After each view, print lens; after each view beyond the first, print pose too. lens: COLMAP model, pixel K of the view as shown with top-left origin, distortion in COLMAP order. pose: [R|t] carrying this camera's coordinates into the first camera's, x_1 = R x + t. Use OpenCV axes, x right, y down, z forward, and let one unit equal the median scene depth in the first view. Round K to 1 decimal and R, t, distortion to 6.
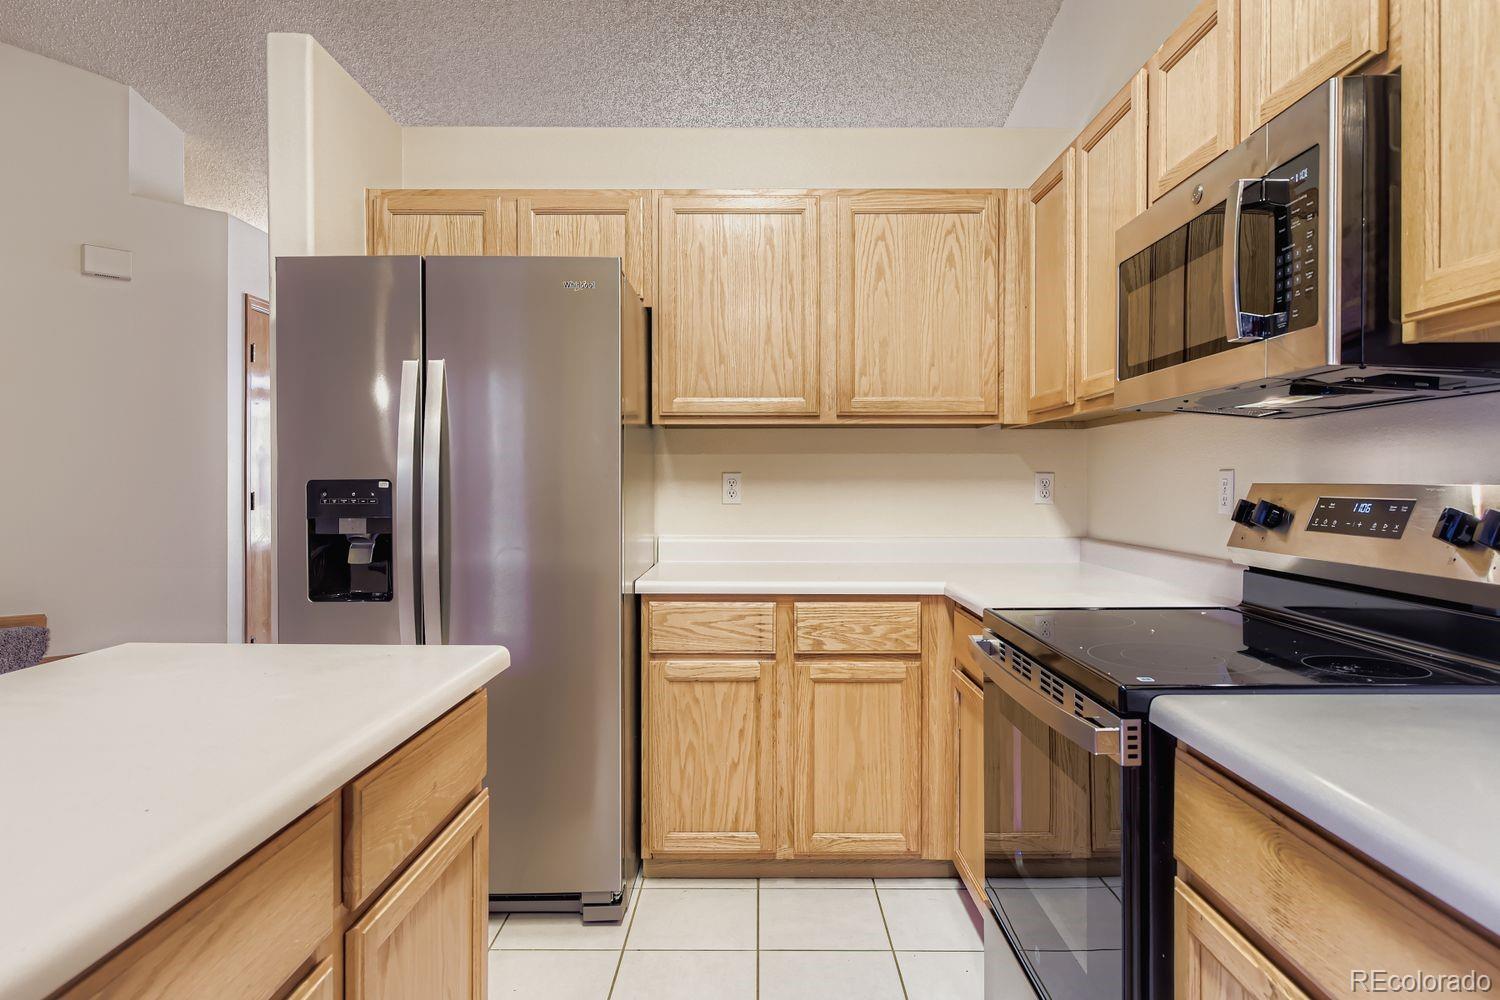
lens RADIAL K [[891.0, 0, 741.5], [0, 891.0, 487.8], [0, 0, 1]] dist [0.016159, -0.004029]
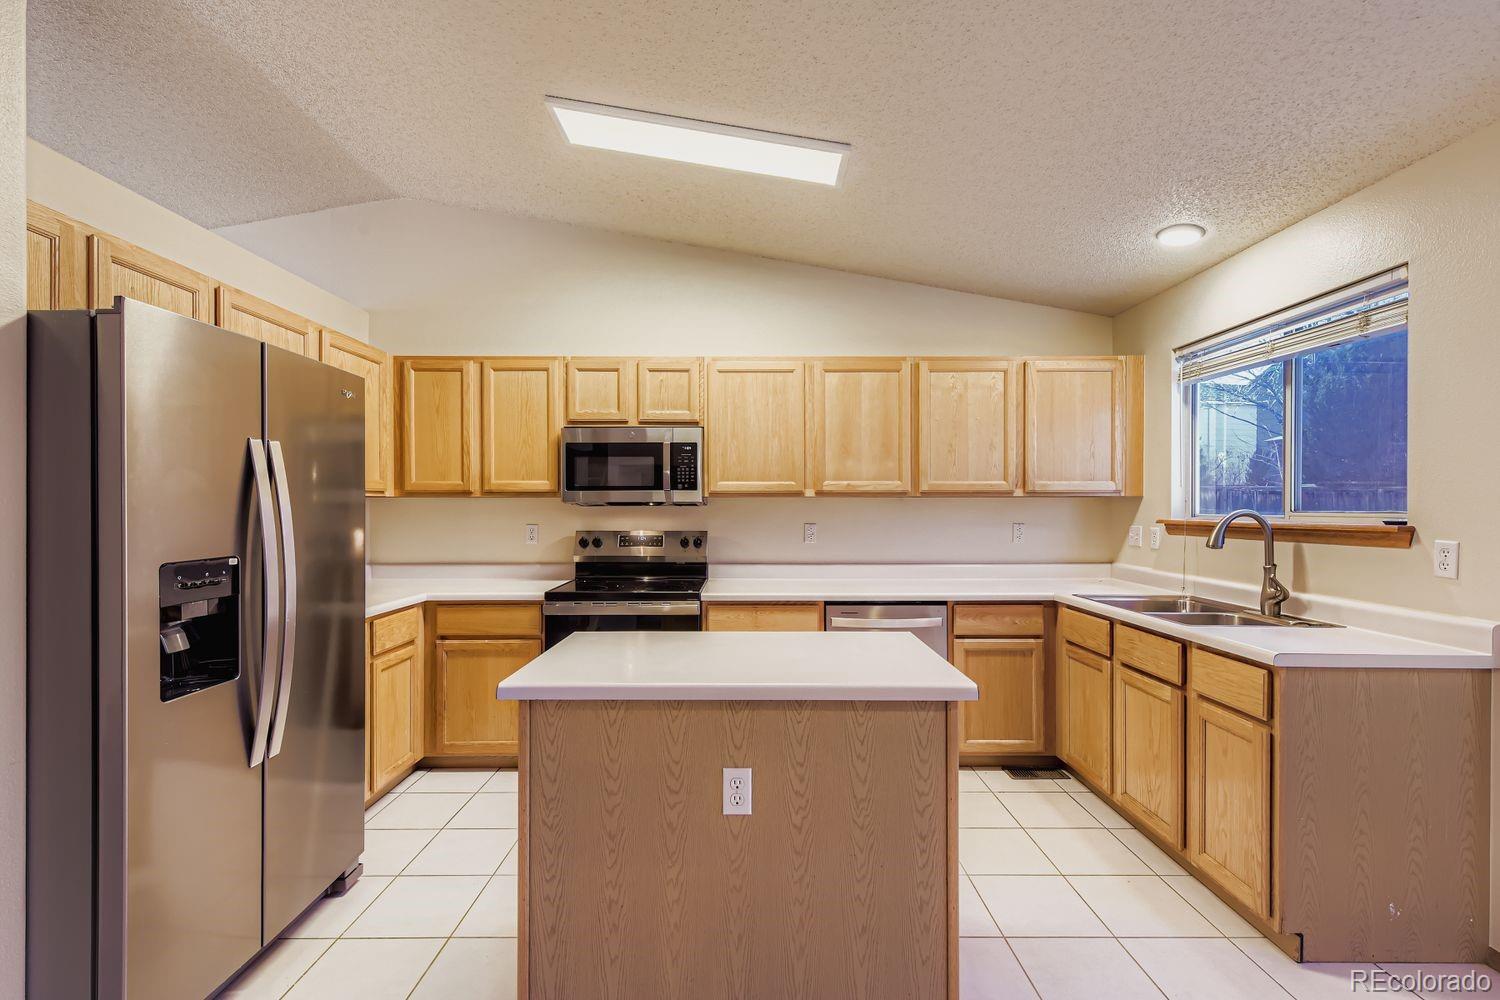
lens RADIAL K [[686.3, 0, 736.1], [0, 686.3, 504.6], [0, 0, 1]] dist [0.000771, -0.000167]
pose [[-0.006011, 0.001347, 0.999981, -1.131140], [0.003031, 0.999995, -0.001328, -0.061825], [-0.999977, 0.003023, -0.006015, 0.428508]]
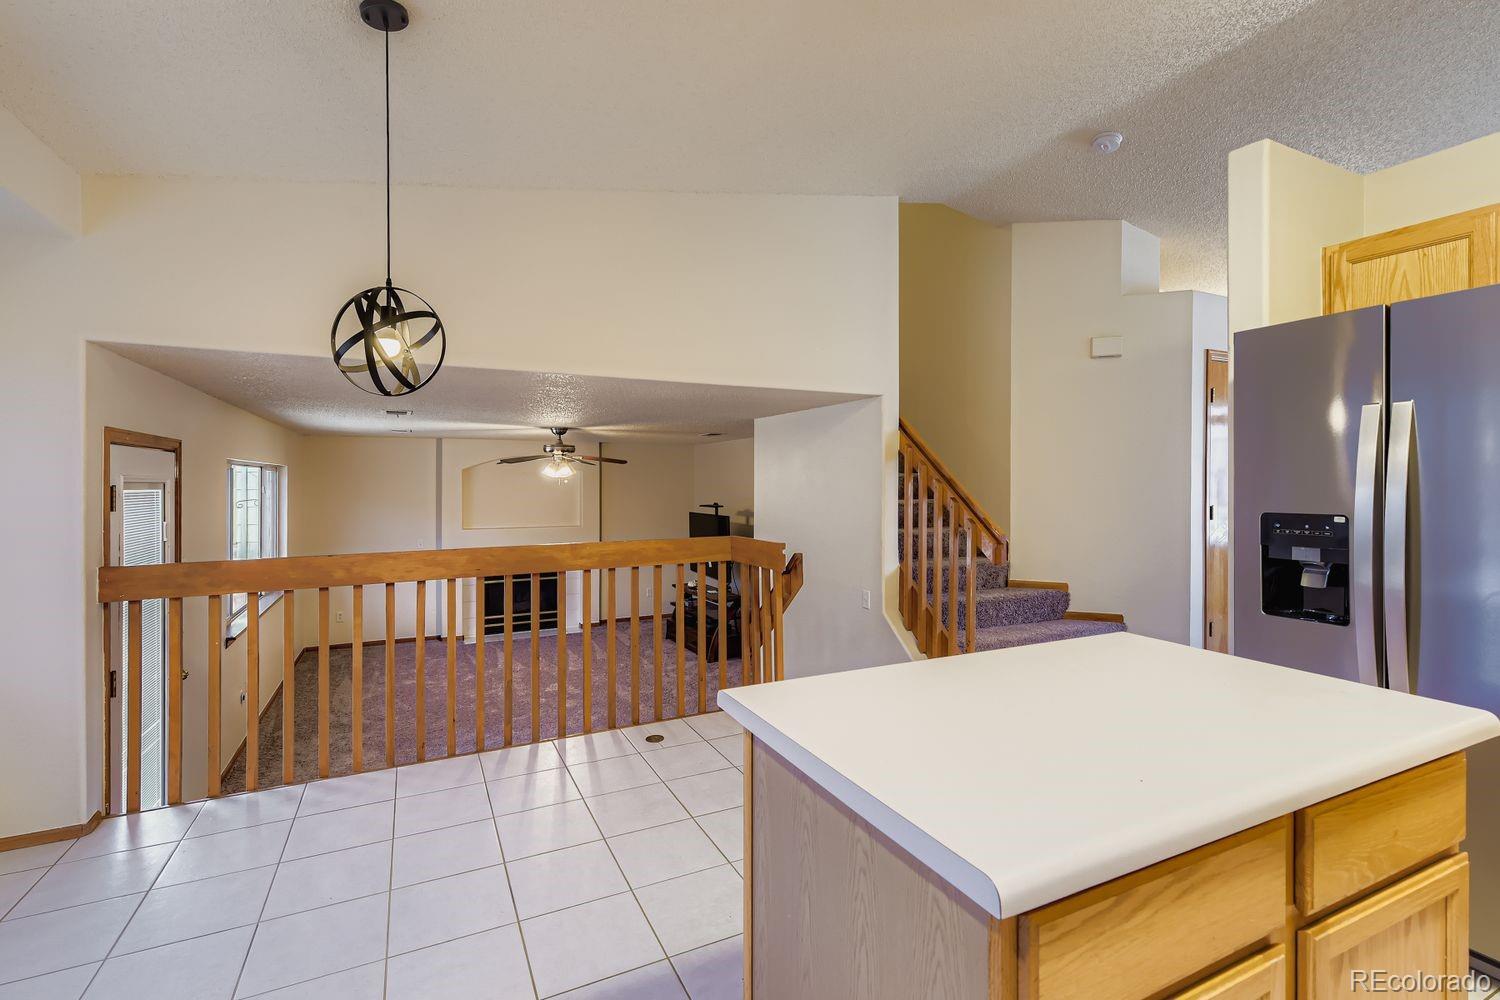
lens RADIAL K [[686.3, 0, 746.3], [0, 686.3, 495.1], [0, 0, 1]] dist [0.000771, -0.000167]
pose [[0.457949, 0.006307, -0.888956, 0.012926], [-0.000013, 0.999975, 0.007088, -0.037870], [0.888979, -0.003234, 0.457937, -0.028495]]
